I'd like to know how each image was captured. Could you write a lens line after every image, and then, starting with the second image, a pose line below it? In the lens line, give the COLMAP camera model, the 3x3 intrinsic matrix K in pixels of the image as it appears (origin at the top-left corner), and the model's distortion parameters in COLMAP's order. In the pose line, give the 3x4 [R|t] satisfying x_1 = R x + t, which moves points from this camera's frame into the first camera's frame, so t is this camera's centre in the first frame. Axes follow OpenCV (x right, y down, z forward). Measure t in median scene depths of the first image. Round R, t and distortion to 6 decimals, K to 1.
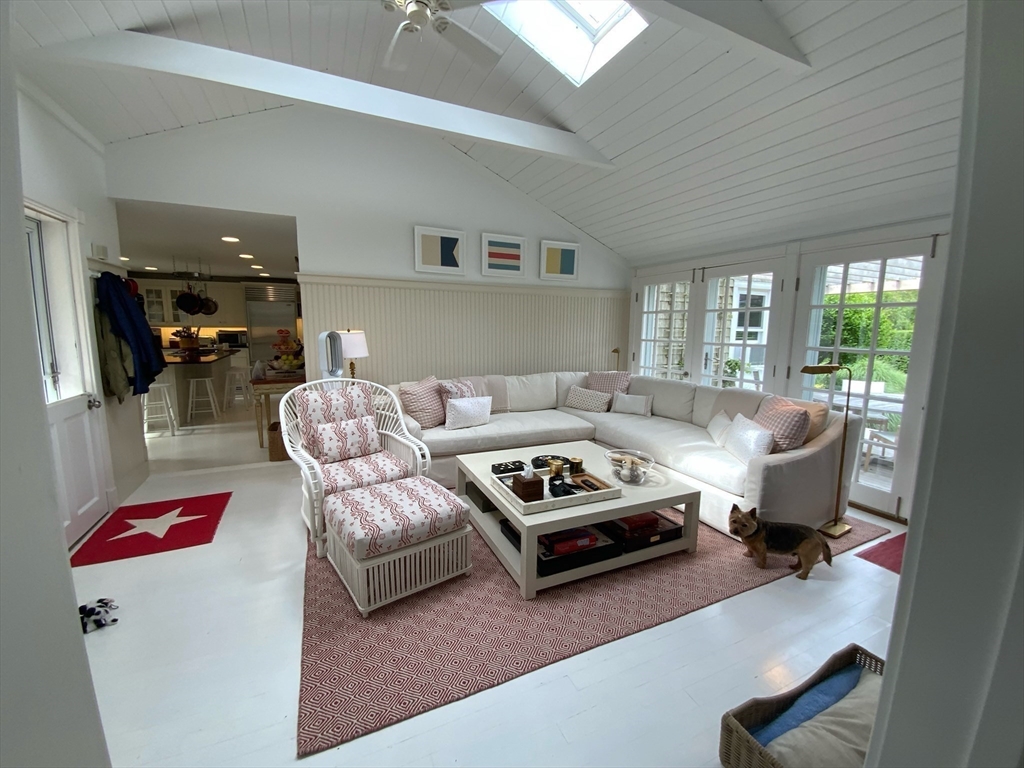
lens RADIAL K [[417.0, 0, 517.4], [0, 417.0, 385.4], [0, 0, 1]] dist [-0.010408, -0.002351]
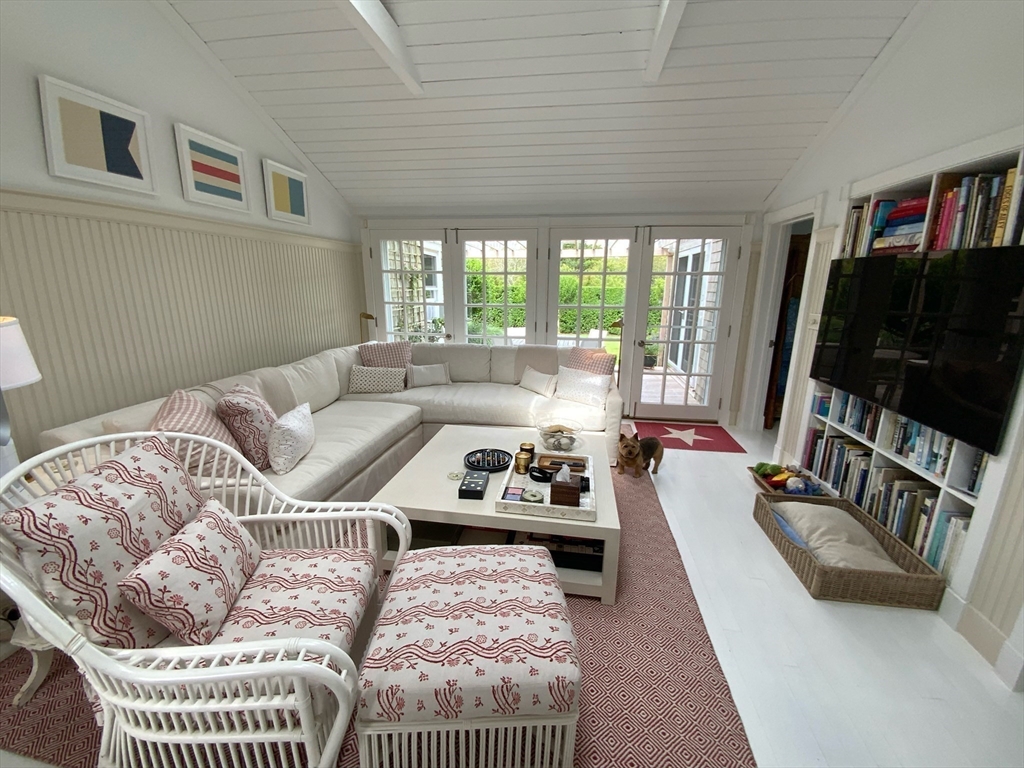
lens RADIAL K [[417.0, 0, 517.5], [0, 417.0, 383.1], [0, 0, 1]] dist [-0.010408, -0.002351]
pose [[0.547319, -0.196777, 0.813462, -0.360056], [0.111693, 0.980446, 0.162020, -0.063098], [-0.829437, 0.002182, 0.558596, 0.321285]]
